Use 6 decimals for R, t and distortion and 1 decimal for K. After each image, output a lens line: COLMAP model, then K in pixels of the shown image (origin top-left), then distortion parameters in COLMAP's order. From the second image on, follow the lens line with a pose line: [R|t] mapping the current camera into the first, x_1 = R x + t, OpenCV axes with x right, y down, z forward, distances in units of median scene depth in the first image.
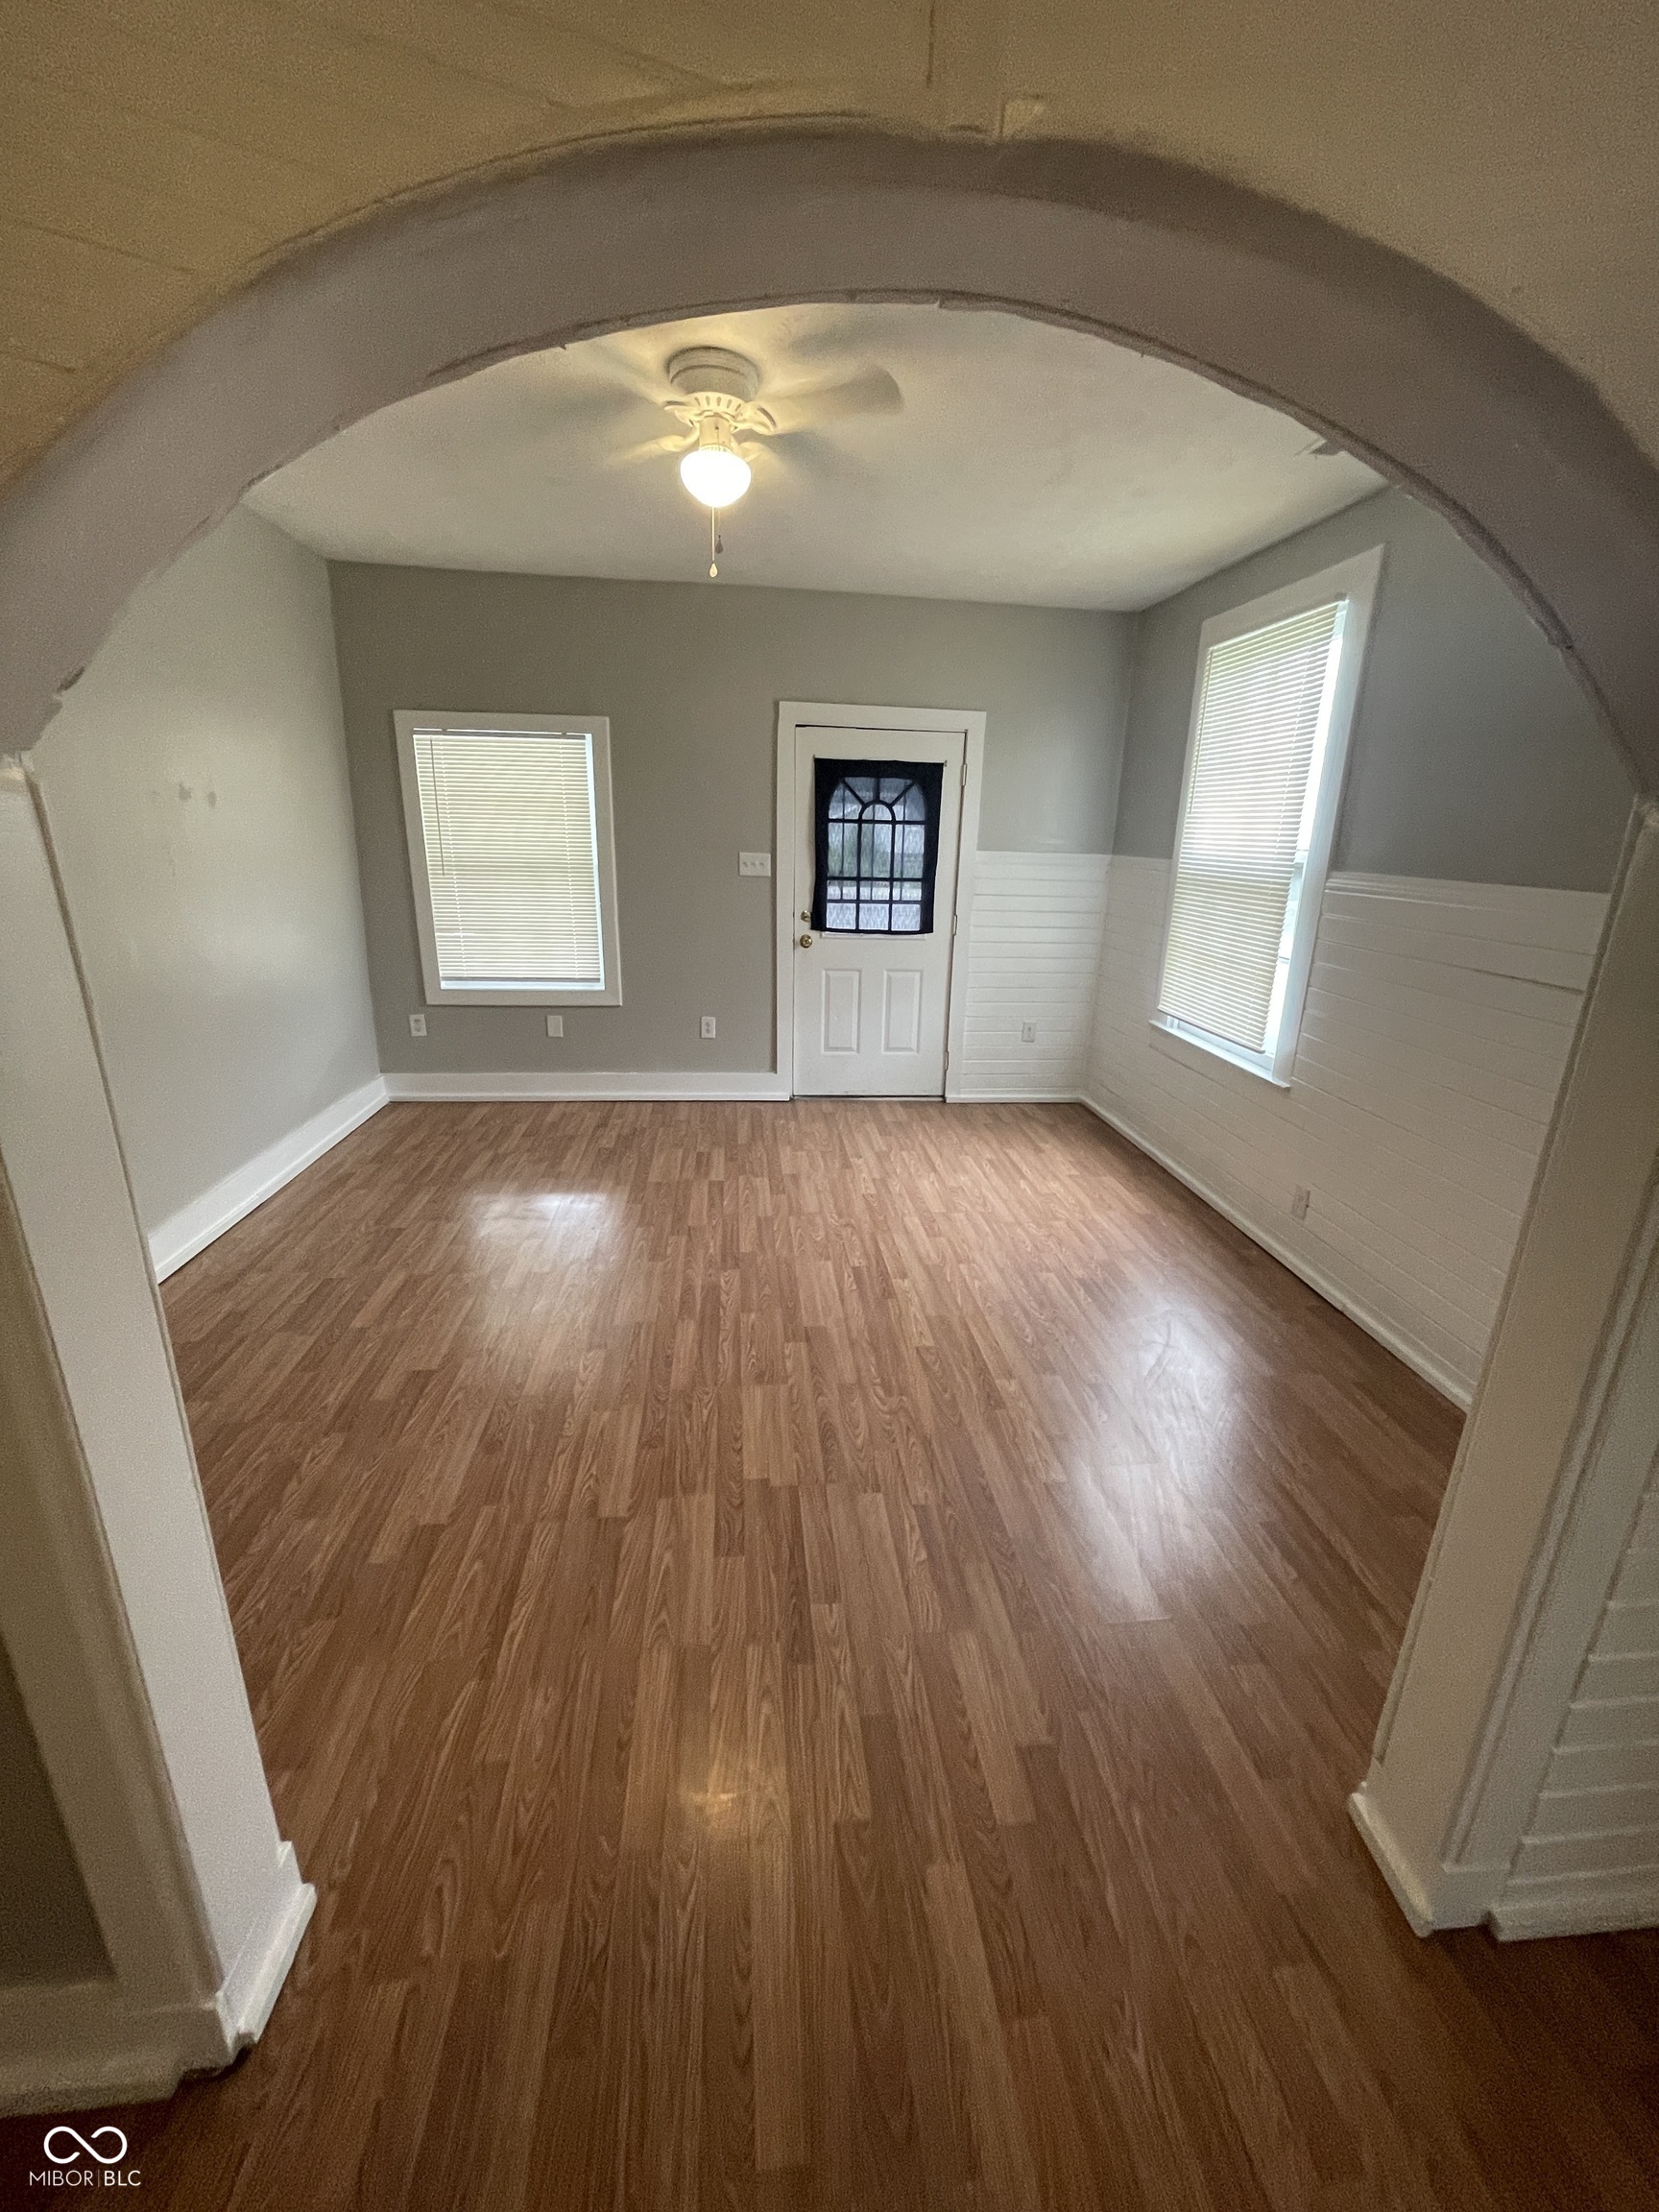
lens RADIAL K [[878.3, 0, 847.2], [0, 878.3, 1112.9], [0, 0, 1]] dist [-0.014088, -0.000446]
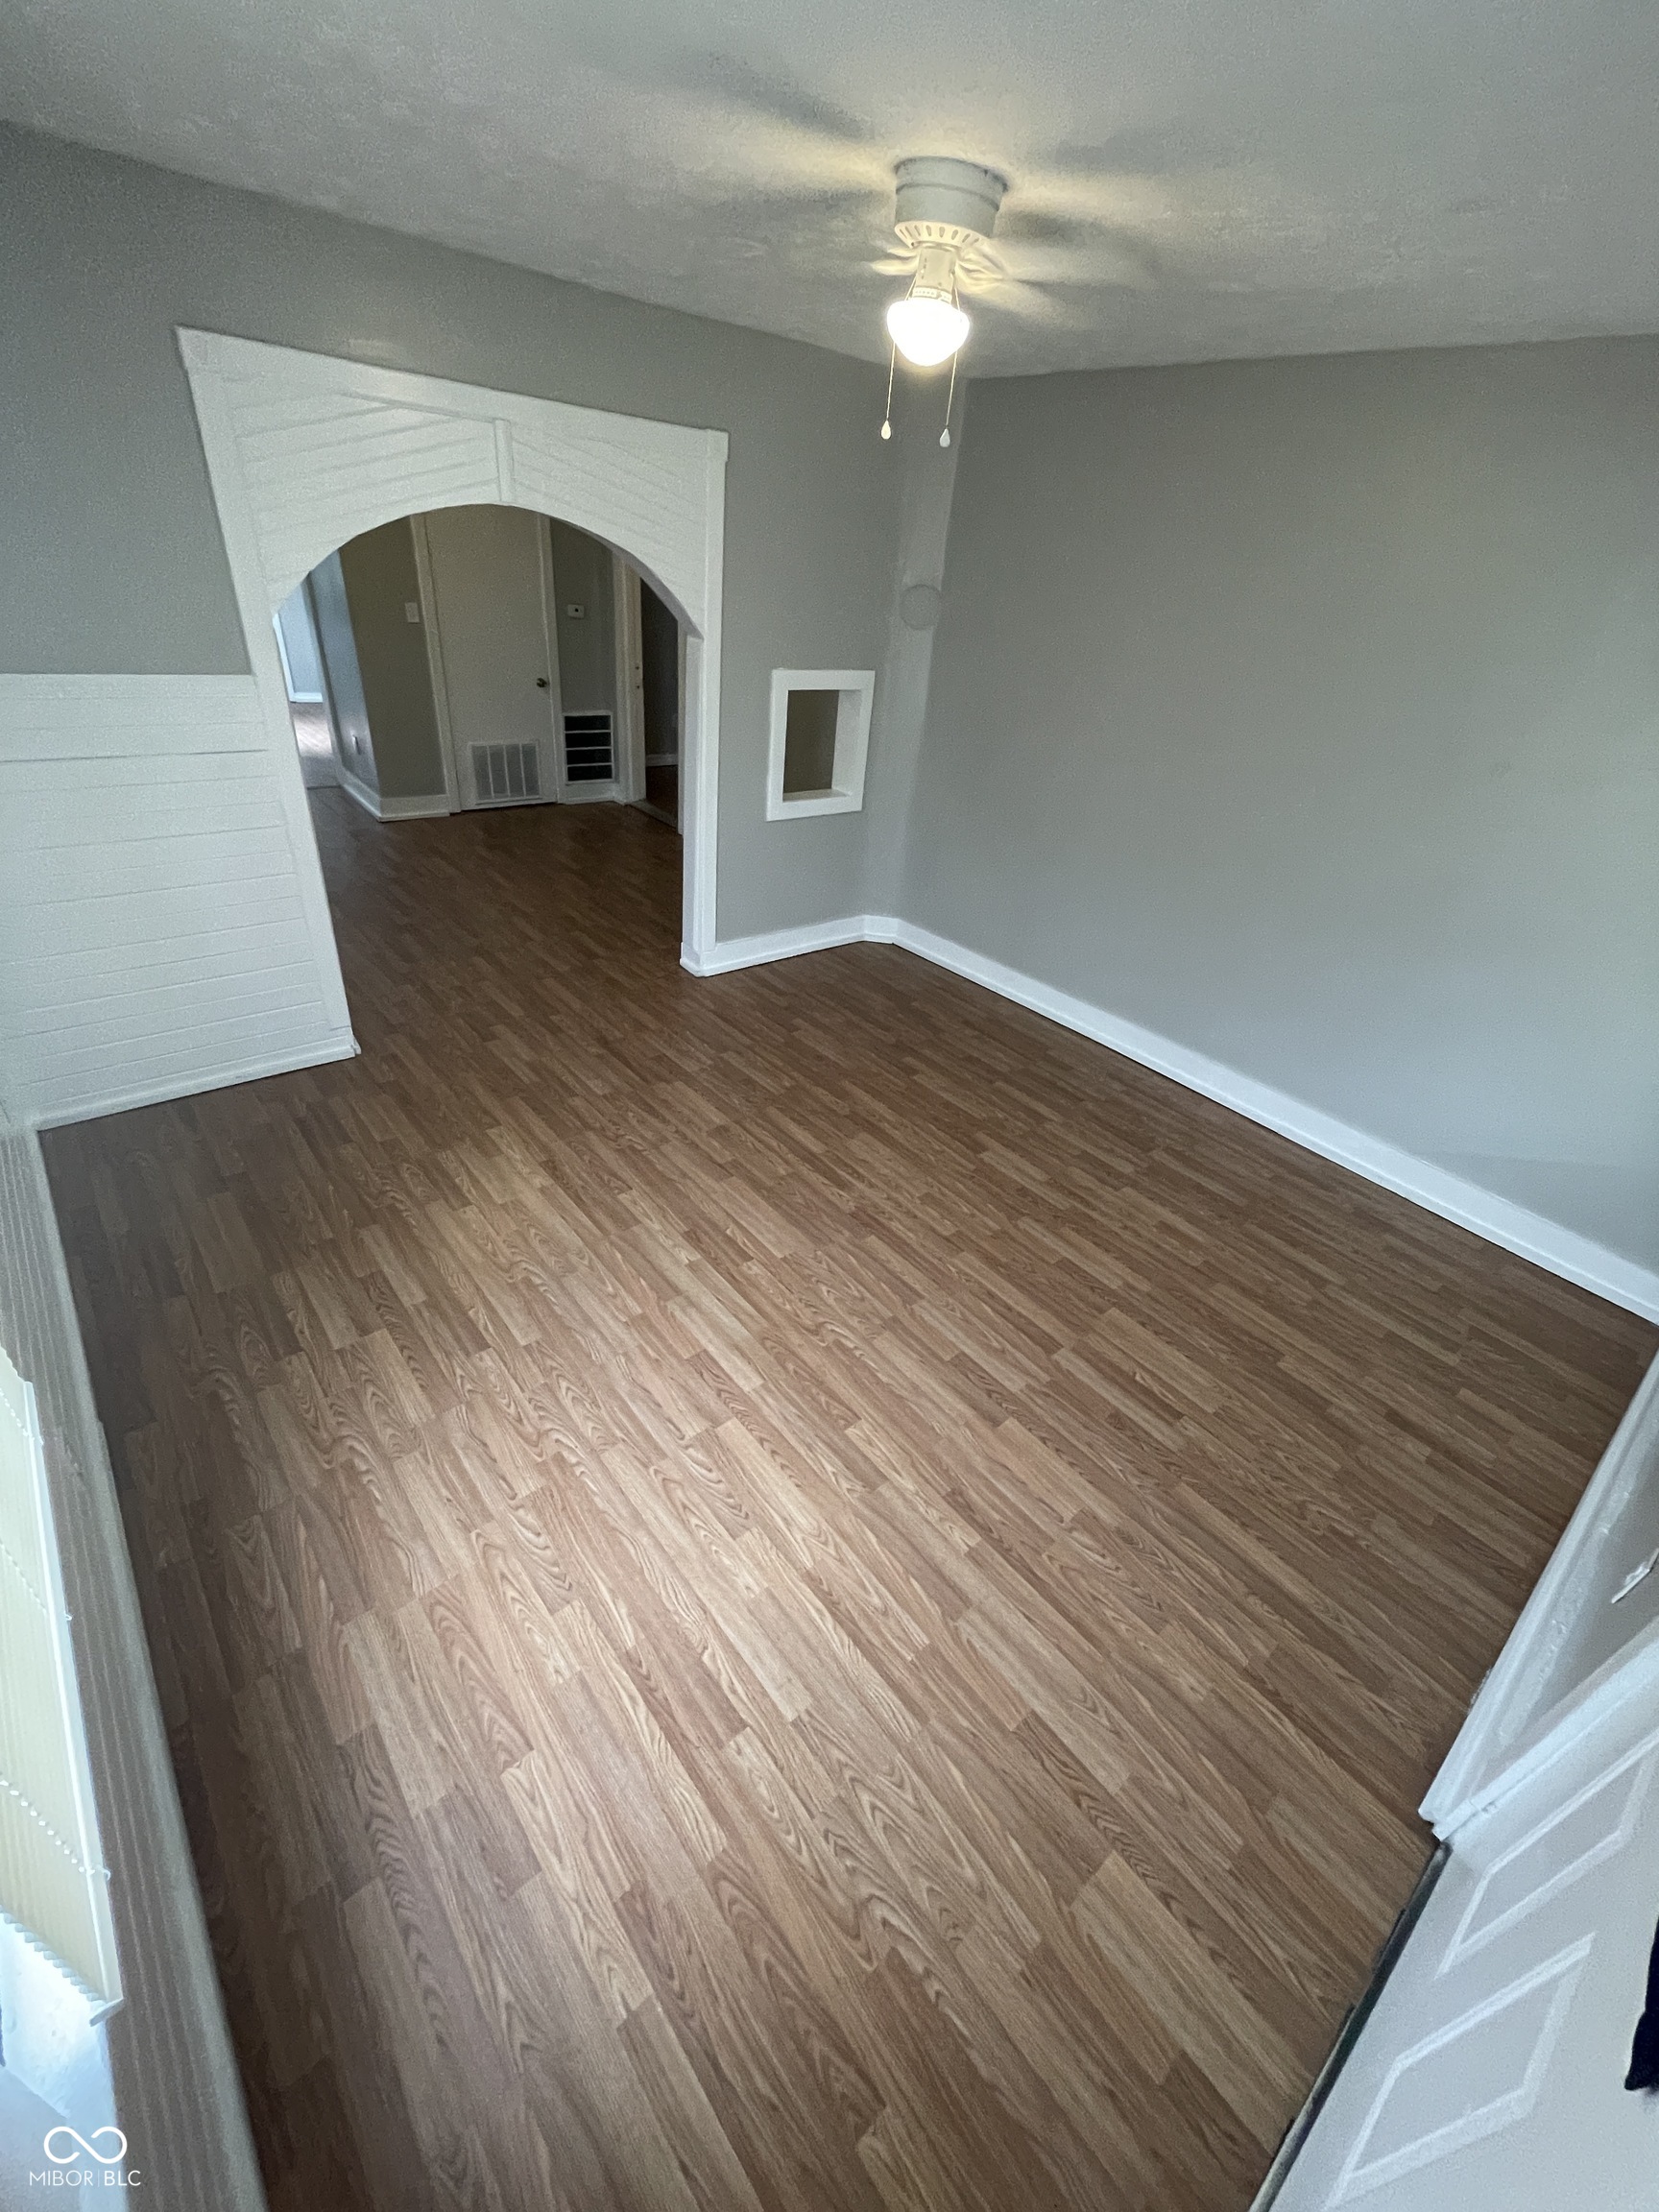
lens RADIAL K [[878.3, 0, 847.2], [0, 878.3, 1112.9], [0, 0, 1]] dist [-0.014088, -0.000446]
pose [[-0.817100, 0.208141, -0.537611, 0.323740], [-0.292754, 0.653548, 0.697976, -0.492117], [0.496632, 0.727704, -0.473079, 1.183025]]
